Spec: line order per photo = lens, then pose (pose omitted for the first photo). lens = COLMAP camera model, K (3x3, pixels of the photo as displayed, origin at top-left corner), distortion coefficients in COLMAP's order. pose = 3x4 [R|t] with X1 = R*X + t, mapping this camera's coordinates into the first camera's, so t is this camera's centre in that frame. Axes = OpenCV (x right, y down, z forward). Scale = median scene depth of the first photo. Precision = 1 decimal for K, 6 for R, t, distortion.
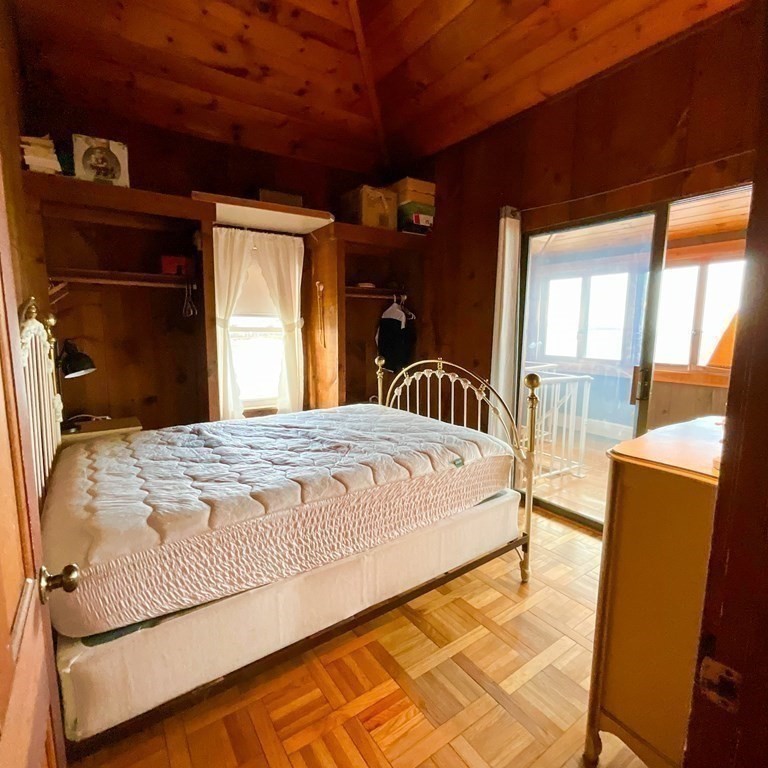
lens RADIAL K [[418.3, 0, 382.8], [0, 418.3, 381.9], [0, 0, 1]] dist [-0.001726, -0.002291]
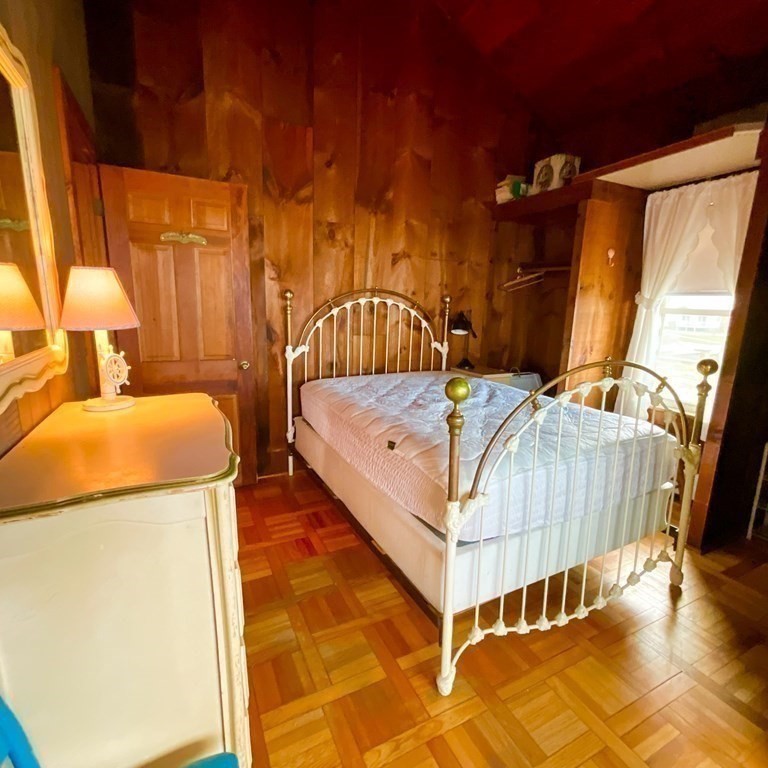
lens RADIAL K [[418.3, 0, 383.5], [0, 418.3, 380.9], [0, 0, 1]] dist [-0.001726, -0.002291]
pose [[-0.135930, 0.196486, -0.971039, 0.795396], [-0.136218, 0.967121, 0.214761, -0.122841], [0.981309, 0.161466, -0.104696, 0.756621]]
